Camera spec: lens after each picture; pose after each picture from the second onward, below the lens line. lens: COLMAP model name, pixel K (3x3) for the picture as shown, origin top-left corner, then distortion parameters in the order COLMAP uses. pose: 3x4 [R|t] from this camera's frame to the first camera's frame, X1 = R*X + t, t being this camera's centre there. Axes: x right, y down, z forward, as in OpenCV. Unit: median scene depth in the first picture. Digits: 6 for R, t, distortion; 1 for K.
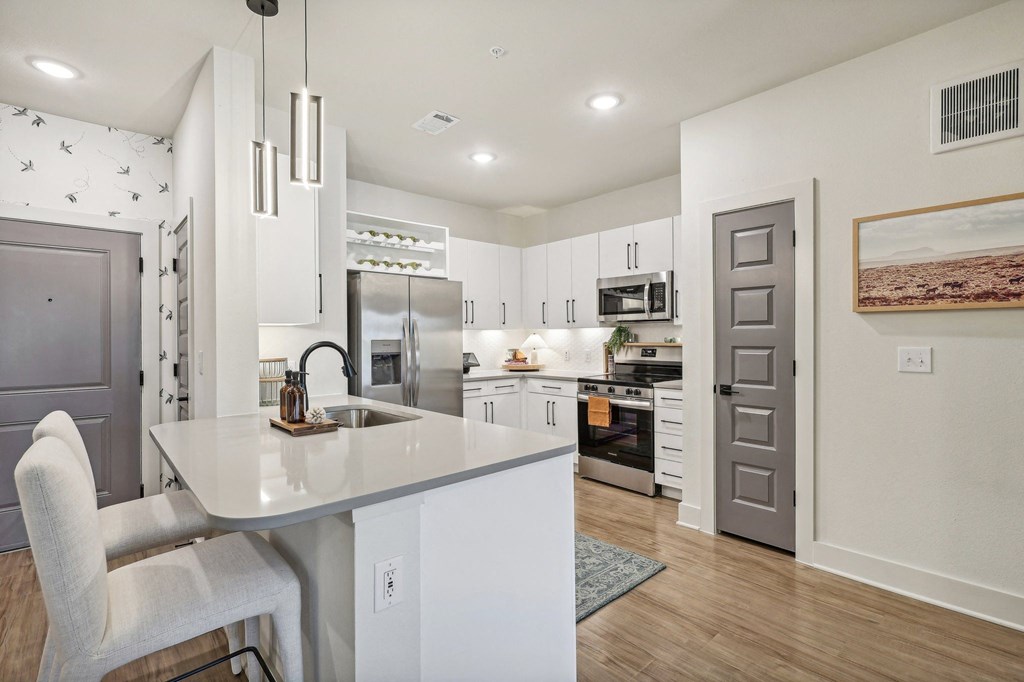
lens RADIAL K [[477.7, 0, 512.7], [0, 477.7, 342.8], [0, 0, 1]] dist [-0.003411, 0.001100]
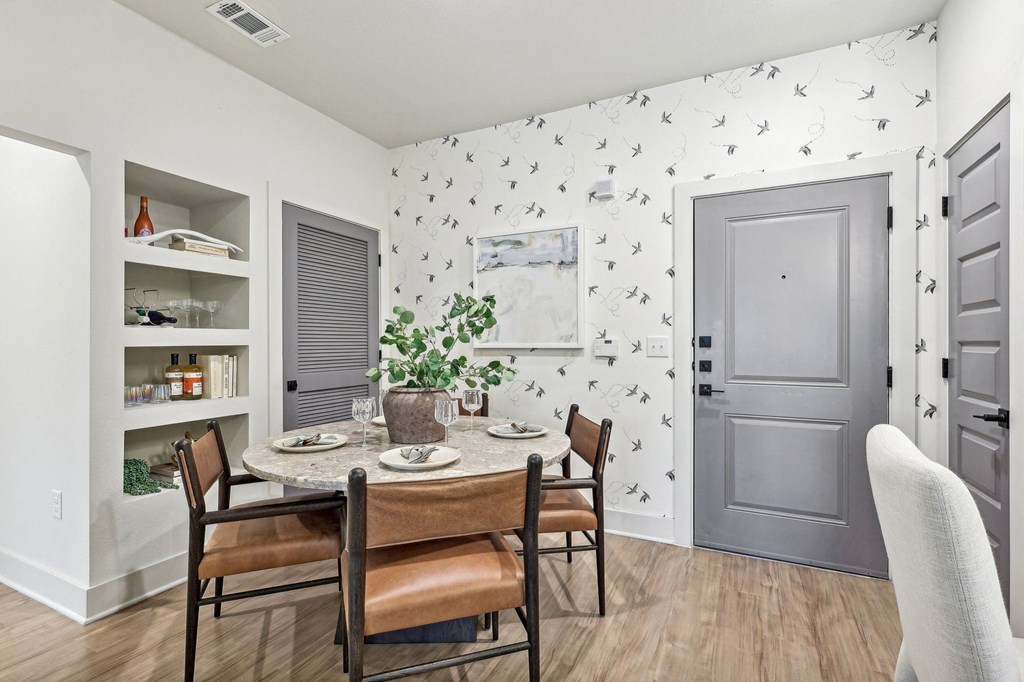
lens RADIAL K [[477.7, 0, 512.6], [0, 477.7, 340.2], [0, 0, 1]] dist [-0.003411, 0.001100]
pose [[0.373824, 0.004647, -0.927488, -0.325908], [-0.004927, 0.999983, 0.003024, 0.019714], [0.927486, 0.003439, 0.373841, 0.211958]]
